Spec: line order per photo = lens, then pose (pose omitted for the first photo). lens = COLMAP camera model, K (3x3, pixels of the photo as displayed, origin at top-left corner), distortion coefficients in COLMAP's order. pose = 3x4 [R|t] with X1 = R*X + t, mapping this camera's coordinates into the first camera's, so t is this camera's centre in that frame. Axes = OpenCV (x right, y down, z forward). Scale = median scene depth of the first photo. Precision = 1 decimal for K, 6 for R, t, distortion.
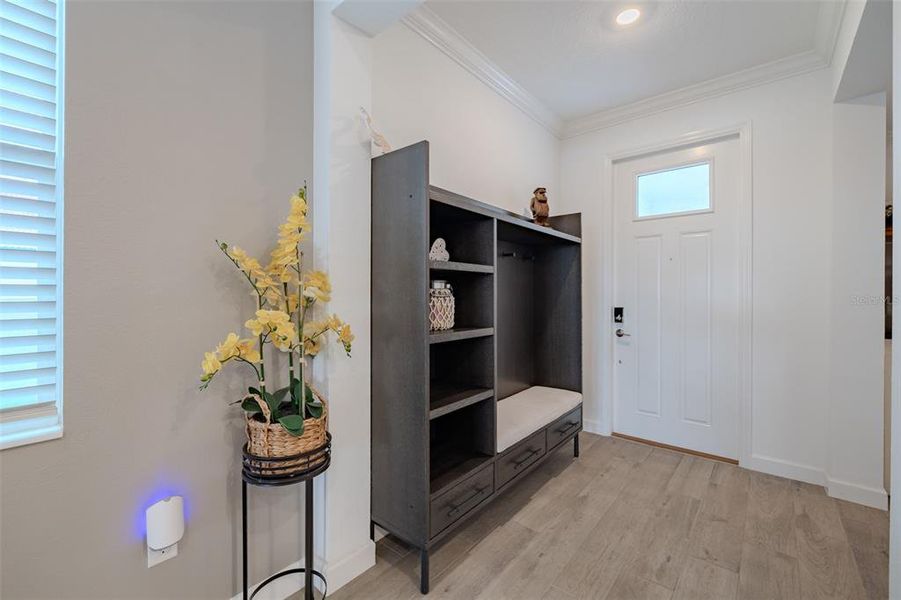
lens RADIAL K [[386.9, 0, 458.3], [0, 386.9, 296.6], [0, 0, 1]] dist [-0.001083, -0.000175]
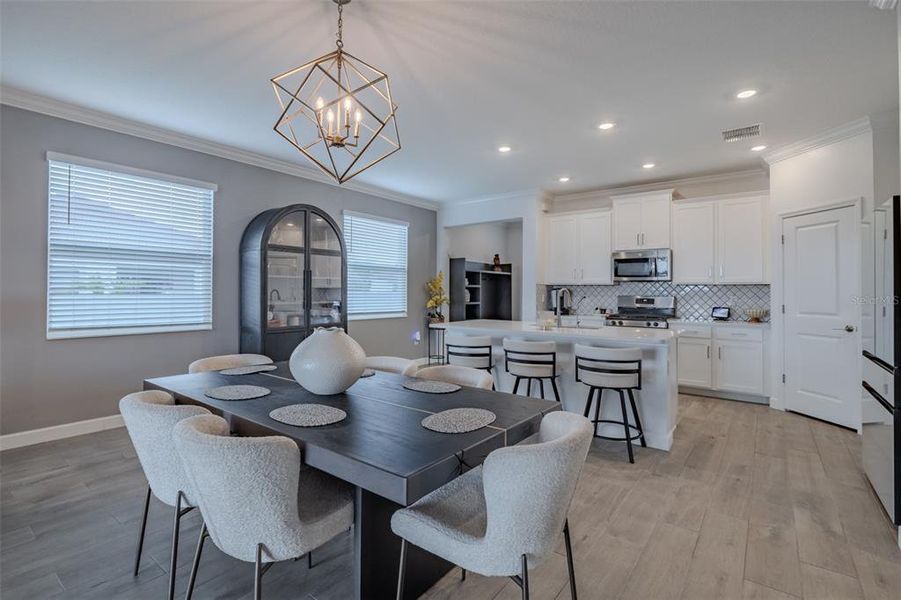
lens RADIAL K [[425.0, 0, 454.7], [0, 425.0, 281.8], [0, 0, 1]] dist [0.002459, 0.000238]
pose [[0.999357, 0.007349, 0.035082, -0.203006], [-0.006319, 0.999548, -0.029382, 0.005527], [-0.035282, 0.029141, 0.998952, -2.104313]]
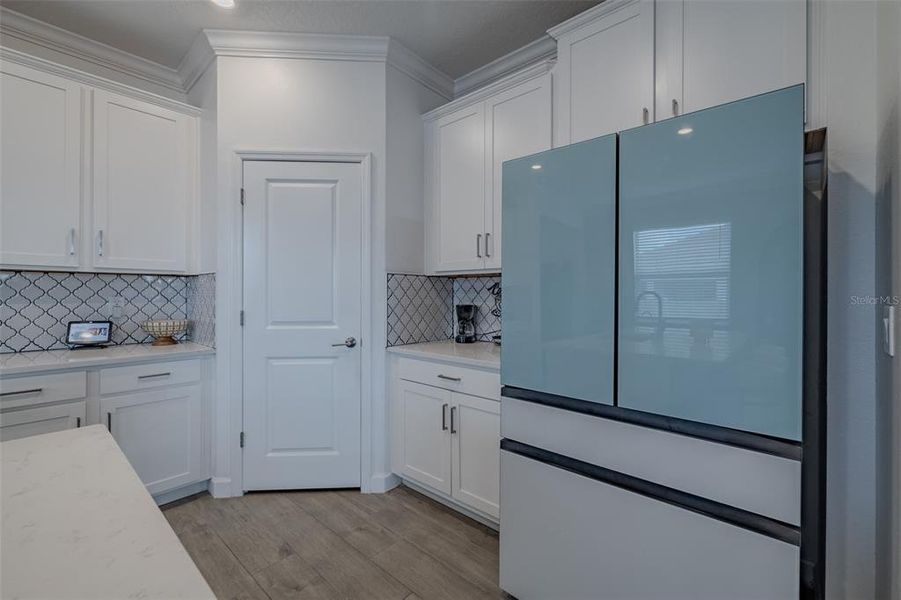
lens RADIAL K [[377.5, 0, 447.6], [0, 377.5, 294.3], [0, 0, 1]] dist [-0.002608, -0.000276]
pose [[0.046583, -0.001104, 0.998914, 0.302078], [0.005049, 0.999987, 0.000870, 0.002521], [-0.998902, 0.005003, 0.046588, -1.020628]]
